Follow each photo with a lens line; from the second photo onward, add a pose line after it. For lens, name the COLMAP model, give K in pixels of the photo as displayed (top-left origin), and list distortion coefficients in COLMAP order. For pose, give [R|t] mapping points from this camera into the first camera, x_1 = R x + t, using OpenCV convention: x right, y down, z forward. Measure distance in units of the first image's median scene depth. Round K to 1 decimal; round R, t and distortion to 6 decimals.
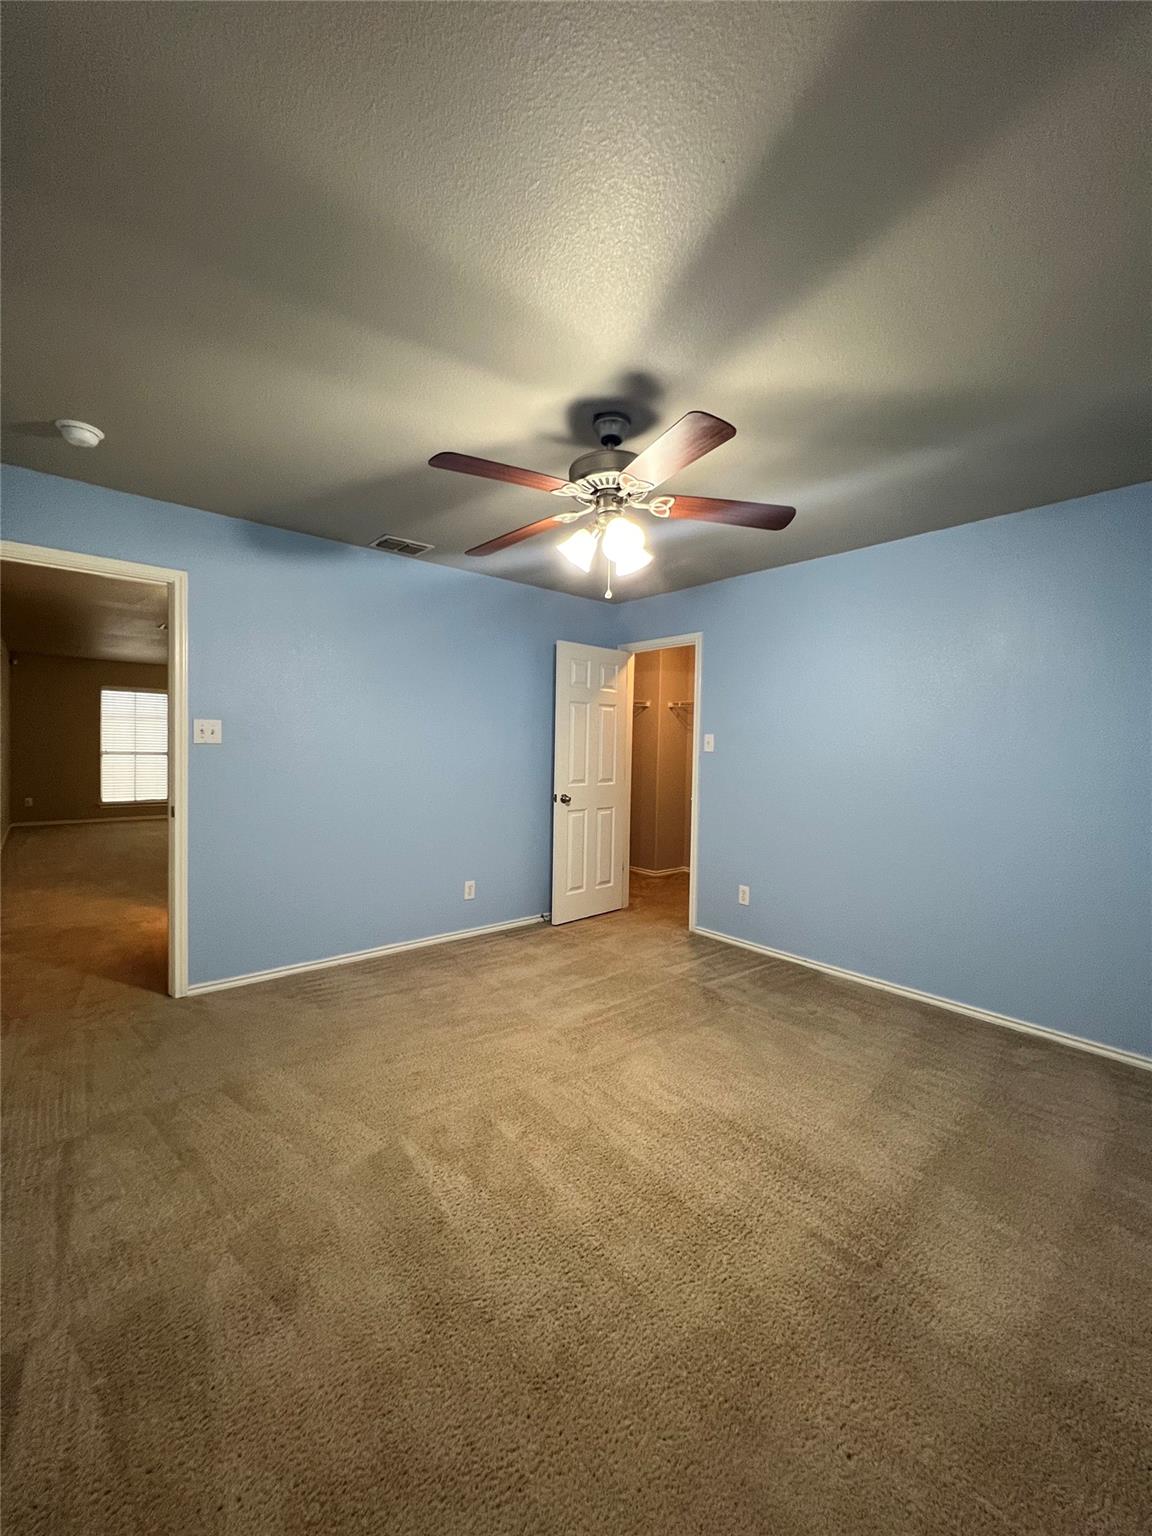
lens RADIAL K [[613.2, 0, 577.5], [0, 613.2, 761.7], [0, 0, 1]] dist [-0.000503, 0.000180]
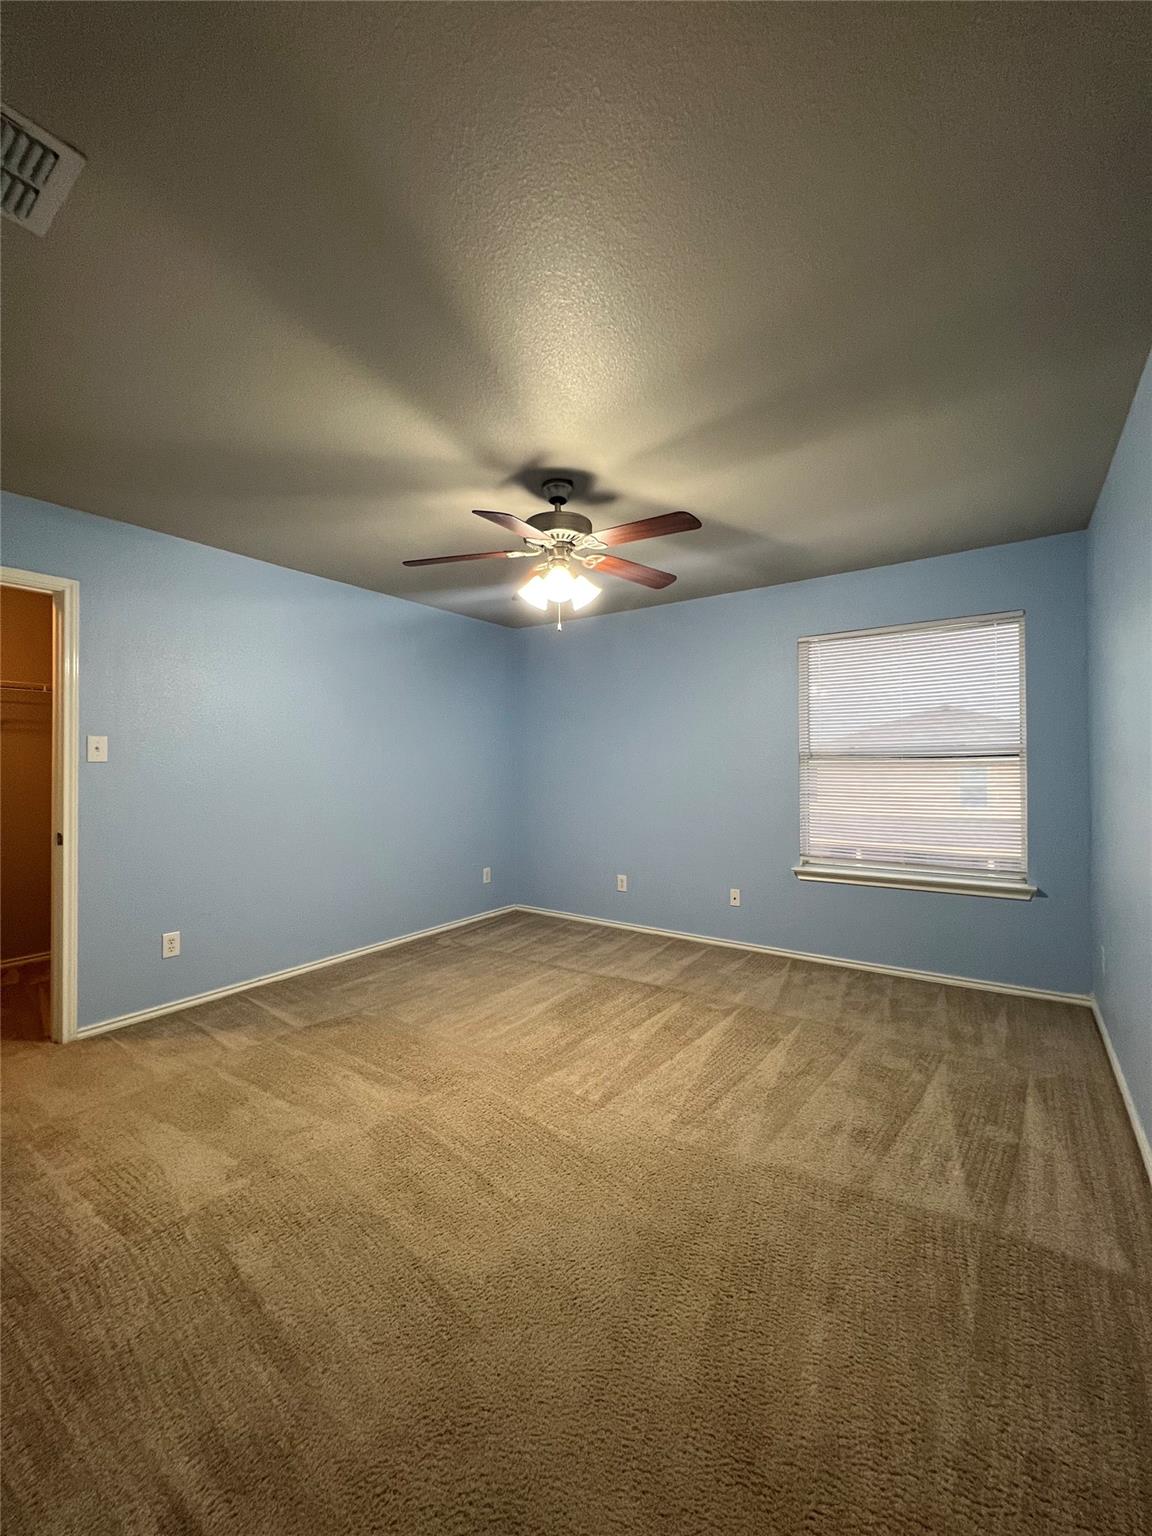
lens RADIAL K [[613.2, 0, 577.5], [0, 613.2, 761.7], [0, 0, 1]] dist [-0.000503, 0.000180]
pose [[-0.251801, -0.005007, 0.967766, -0.739547], [0.024204, 0.999641, 0.011469, -0.013428], [-0.967476, 0.026311, -0.251590, 0.836024]]
